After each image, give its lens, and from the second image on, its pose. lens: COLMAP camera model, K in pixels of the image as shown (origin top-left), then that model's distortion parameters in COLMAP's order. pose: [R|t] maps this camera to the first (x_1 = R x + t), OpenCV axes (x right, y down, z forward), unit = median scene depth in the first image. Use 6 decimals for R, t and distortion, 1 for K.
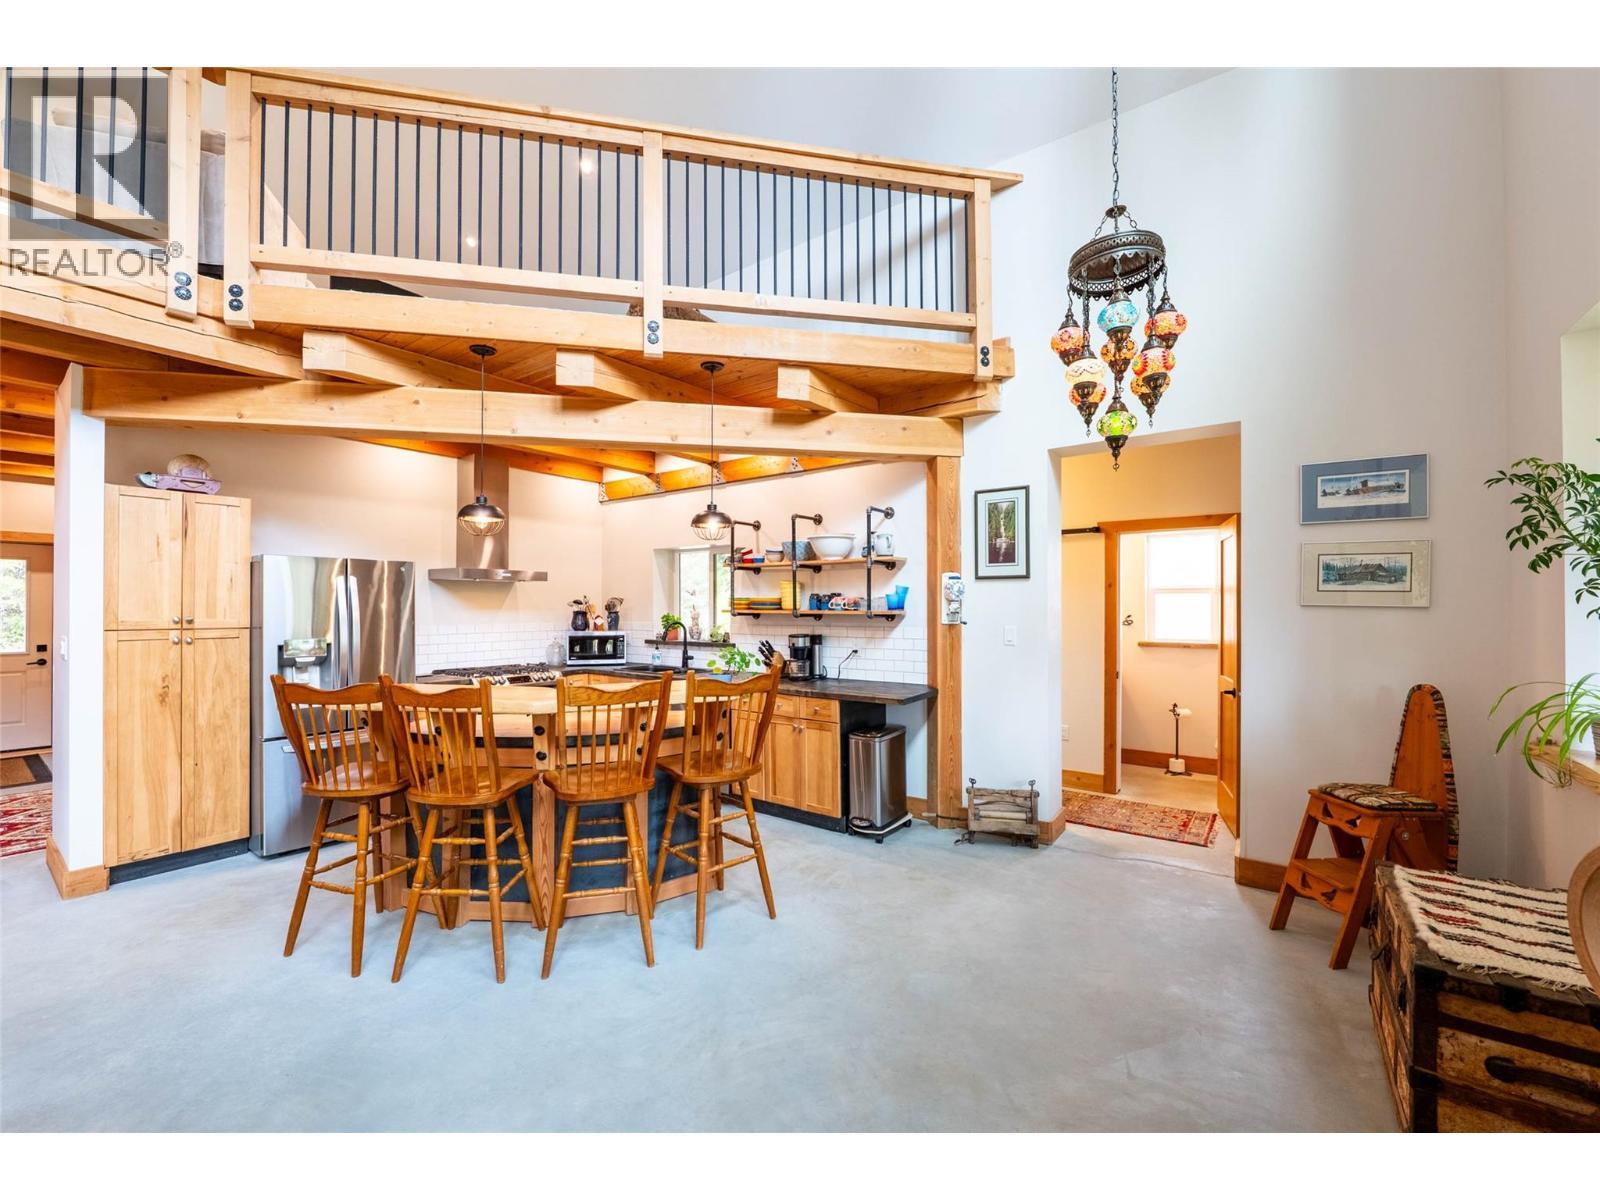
lens RADIAL K [[646.4, 0, 791.2], [0, 646.4, 604.4], [0, 0, 1]] dist [-0.014143, 0.000137]
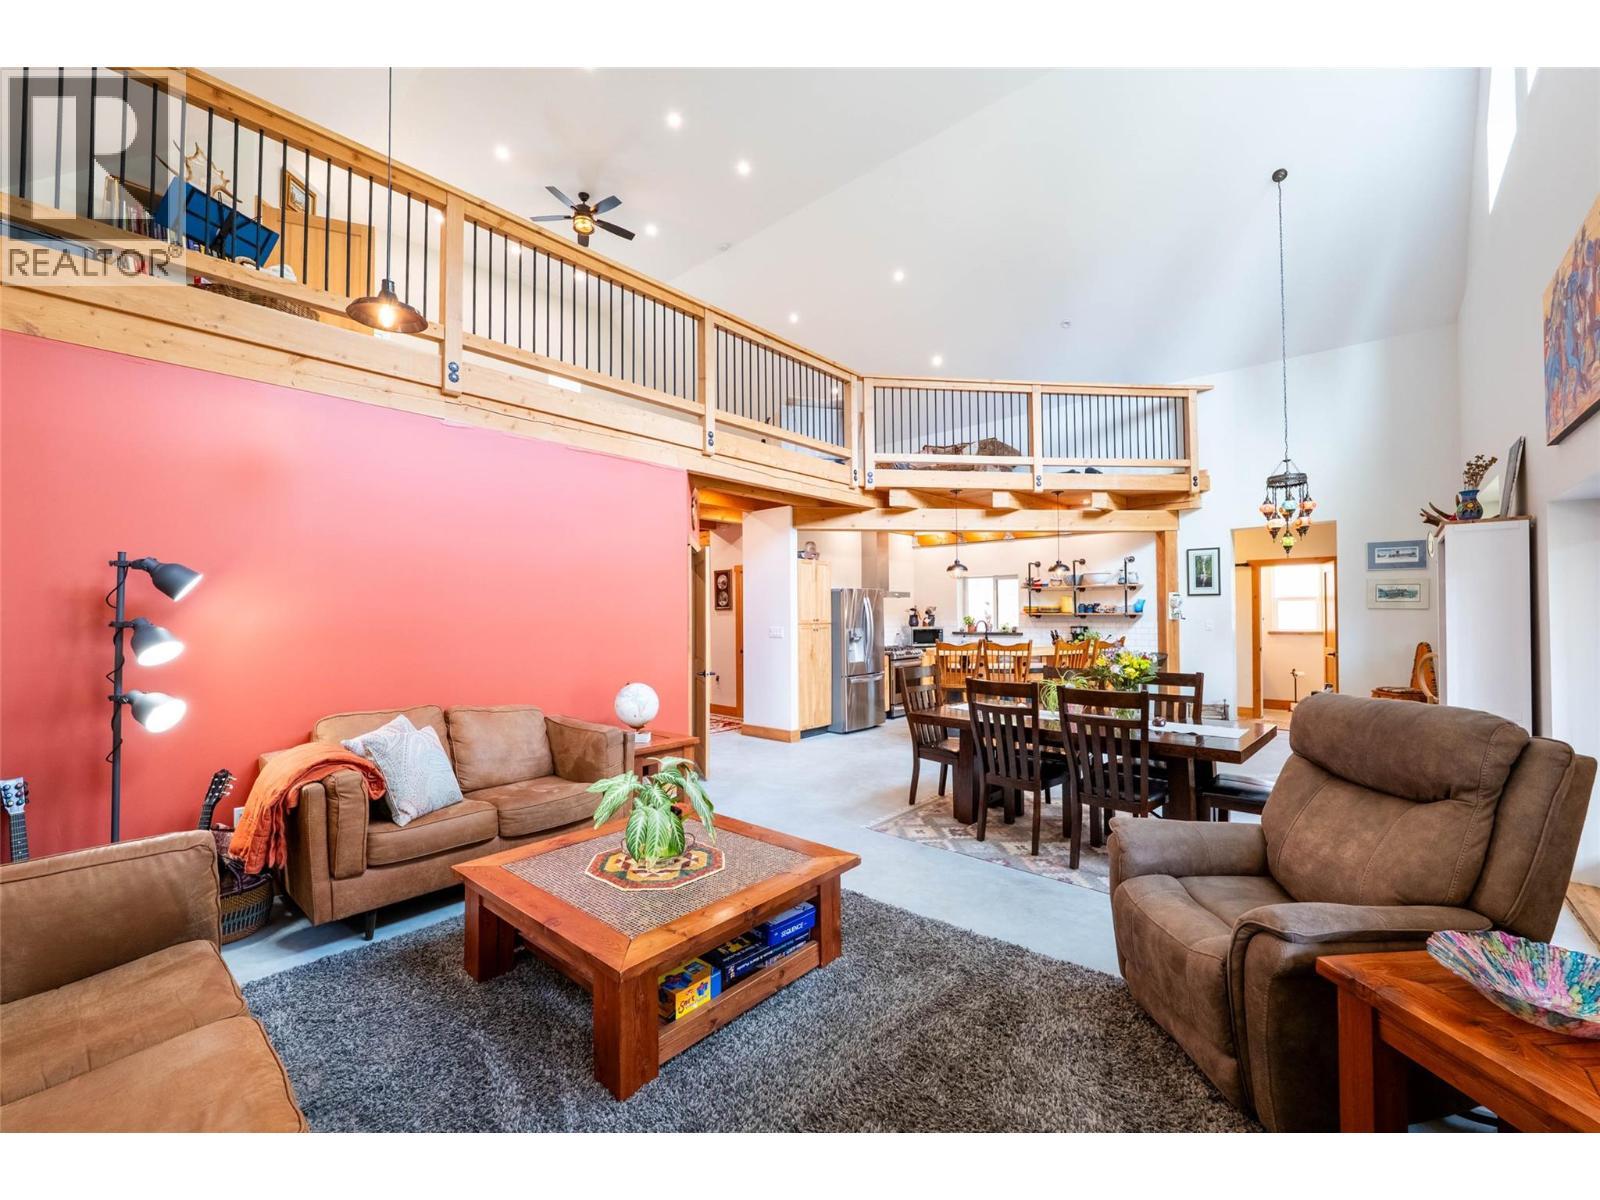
lens RADIAL K [[646.4, 0, 791.2], [0, 646.4, 604.4], [0, 0, 1]] dist [-0.014143, 0.000137]
pose [[0.995724, -0.008538, -0.091981, -0.707569], [0.007710, 0.999927, -0.009345, -0.005000], [0.092054, 0.008595, 0.995717, -0.995993]]
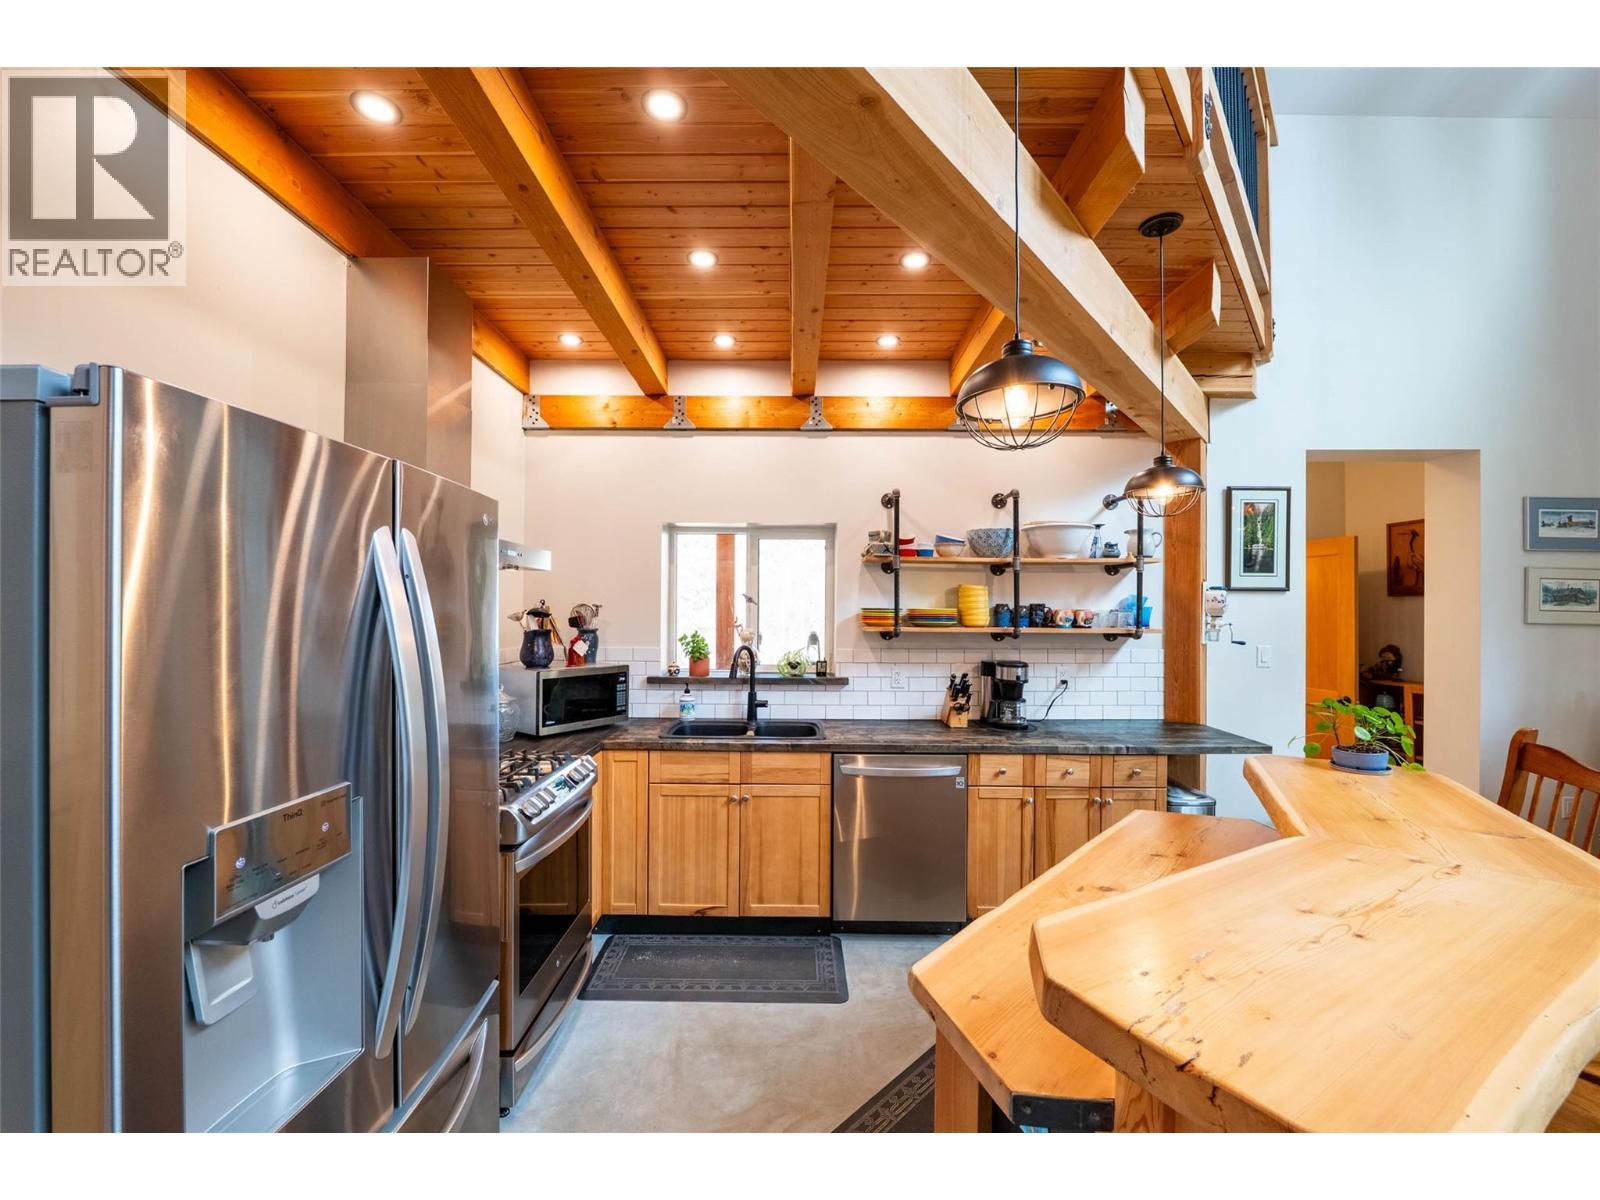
lens RADIAL K [[646.4, 0, 791.2], [0, 646.4, 604.4], [0, 0, 1]] dist [-0.014143, 0.000137]
pose [[0.807699, 0.005922, 0.589565, -0.680286], [-0.006705, 0.999977, -0.000859, -0.016484], [-0.589557, -0.003260, 0.807720, 0.663964]]
